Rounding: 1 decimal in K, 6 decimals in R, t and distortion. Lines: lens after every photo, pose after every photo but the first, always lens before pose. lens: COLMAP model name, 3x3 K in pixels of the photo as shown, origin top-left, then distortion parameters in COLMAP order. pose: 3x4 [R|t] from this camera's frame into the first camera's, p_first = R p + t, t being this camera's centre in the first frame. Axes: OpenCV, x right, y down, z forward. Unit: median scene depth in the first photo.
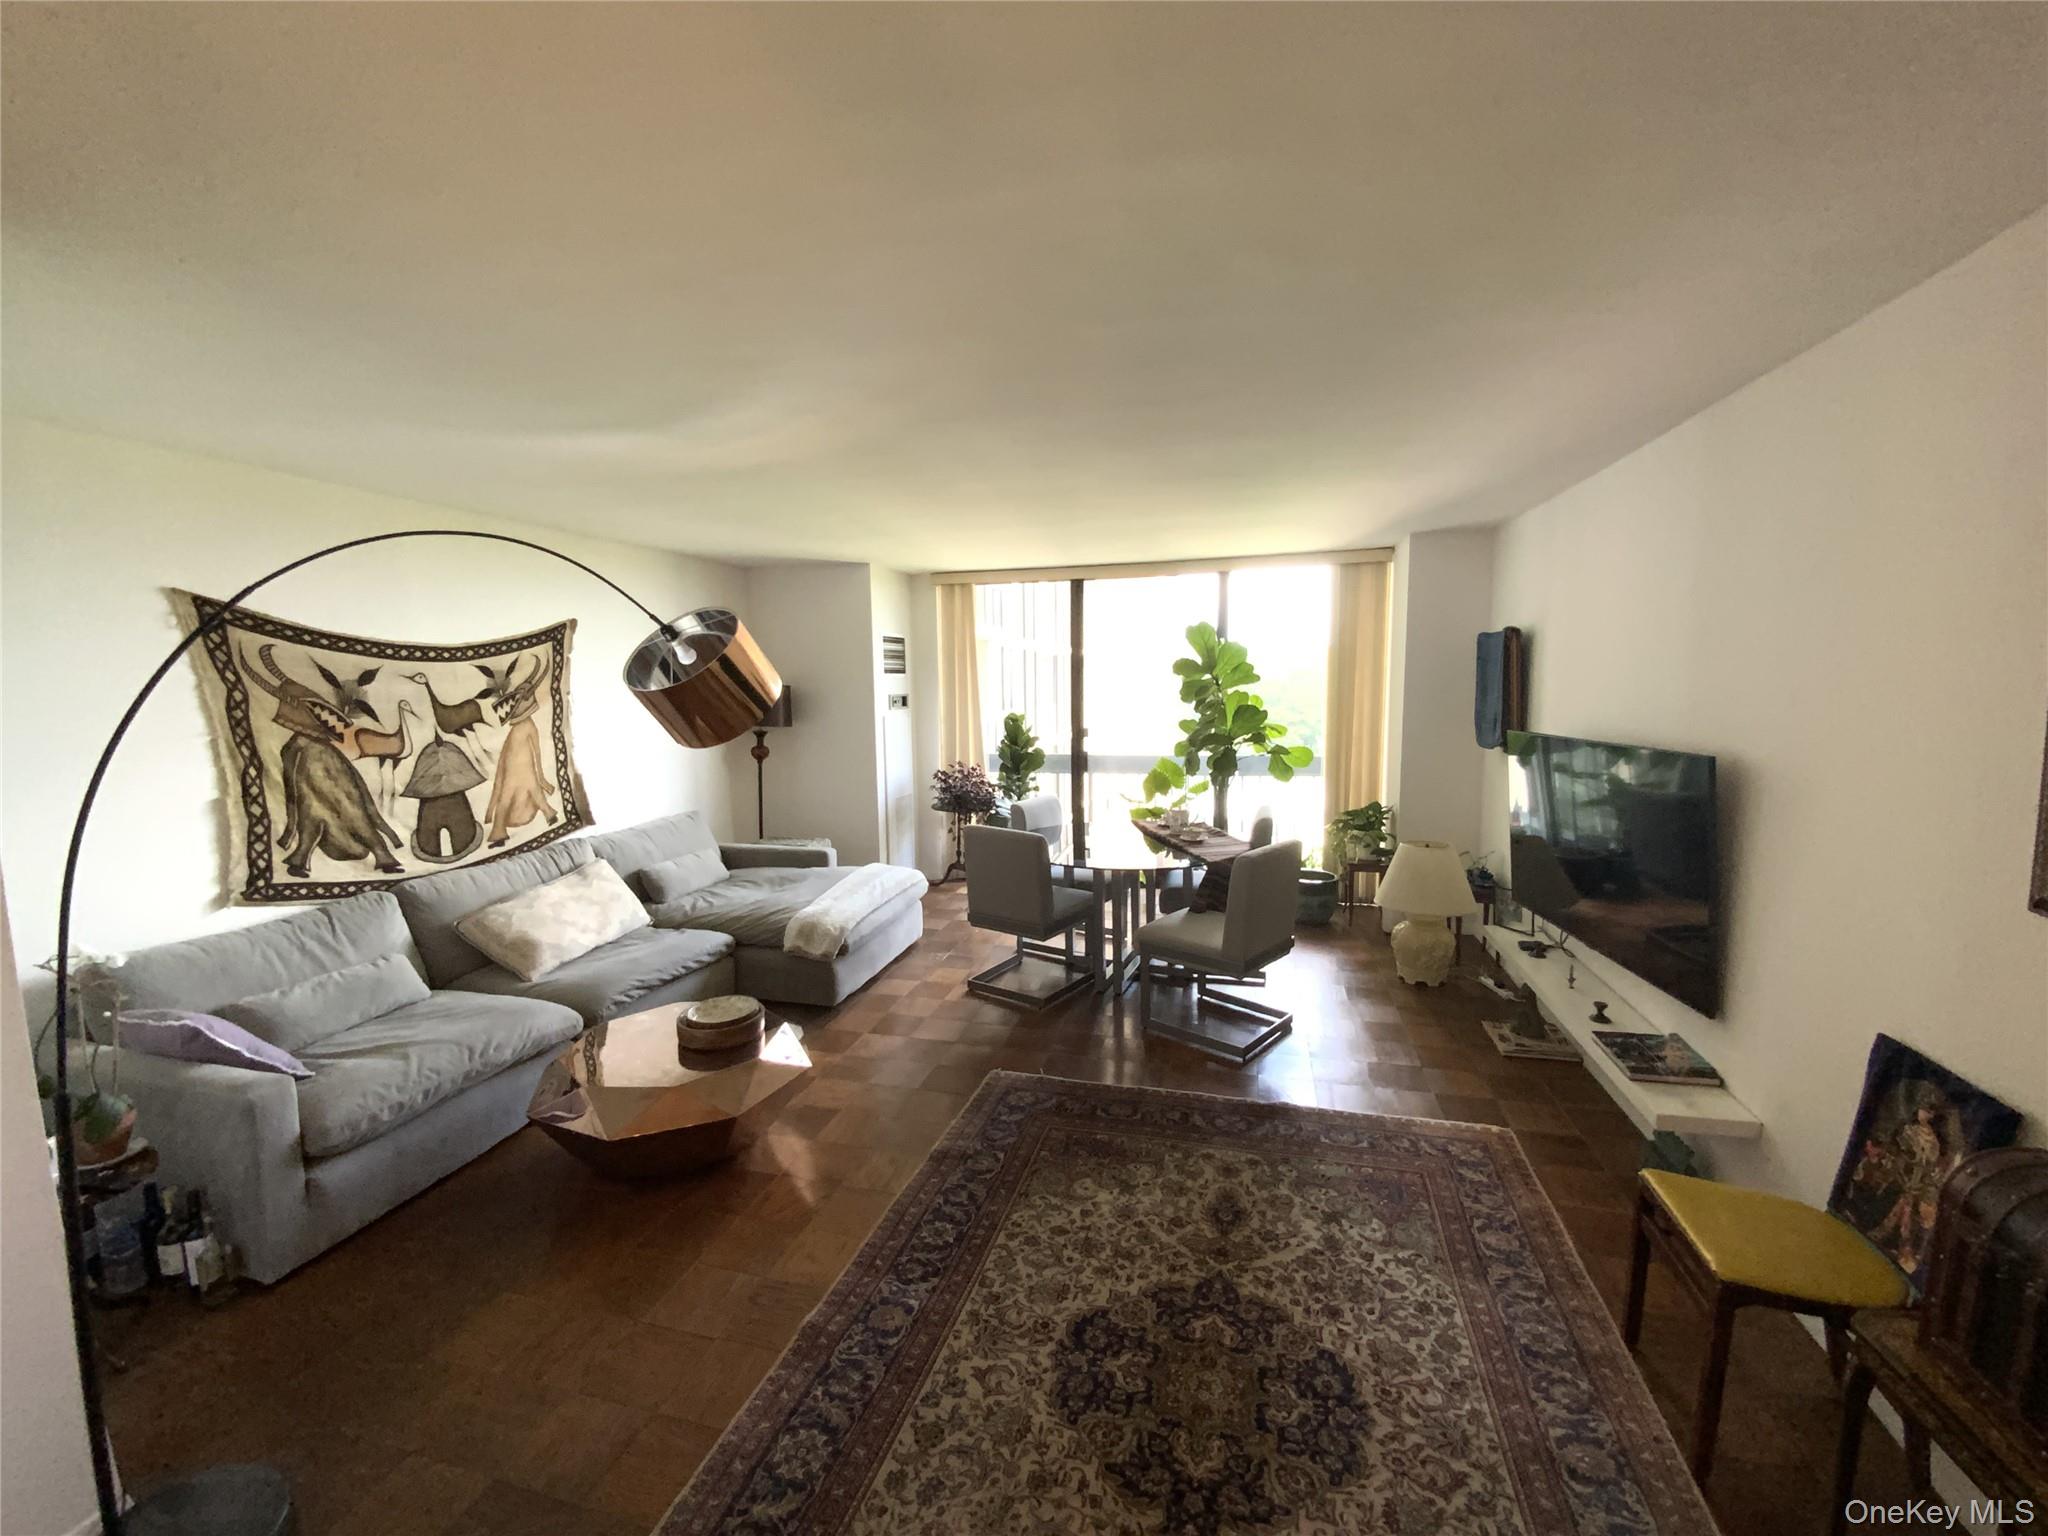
lens RADIAL K [[828.7, 0, 1027.4], [0, 828.7, 773.7], [0, 0, 1]] dist [0.038027, -0.026776]
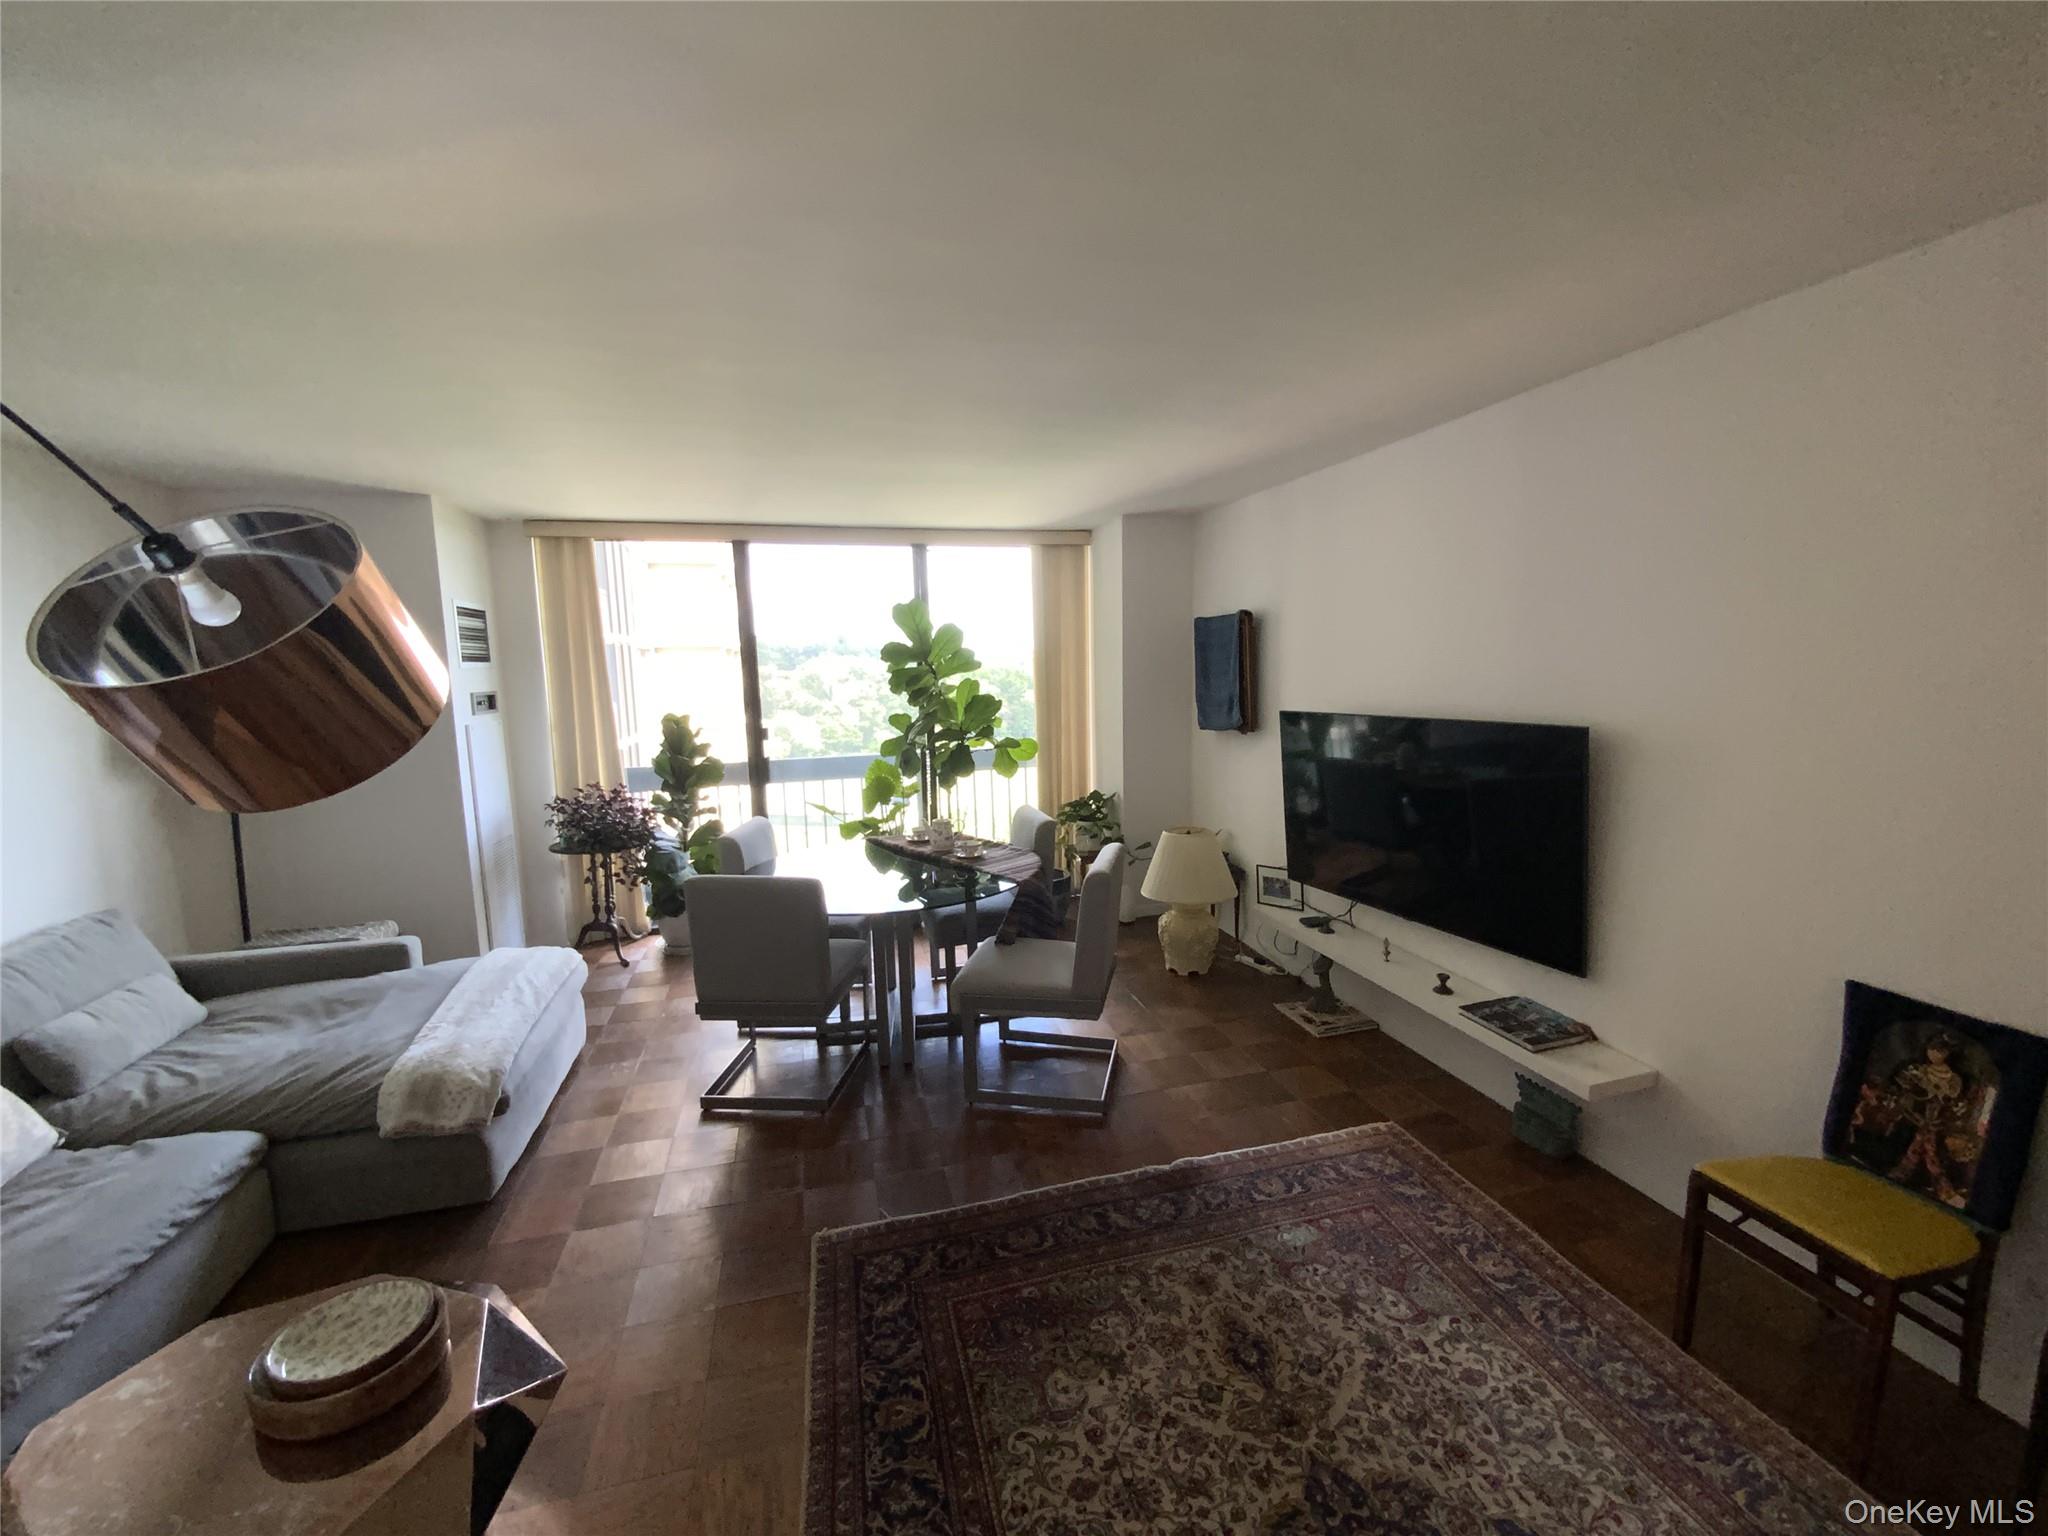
lens RADIAL K [[828.7, 0, 1027.4], [0, 828.7, 773.7], [0, 0, 1]] dist [0.038027, -0.026776]
pose [[0.866147, -0.072780, 0.494463, -0.156553], [0.069509, 0.997267, 0.025030, -0.019789], [-0.494933, 0.012690, 0.868838, 0.239545]]
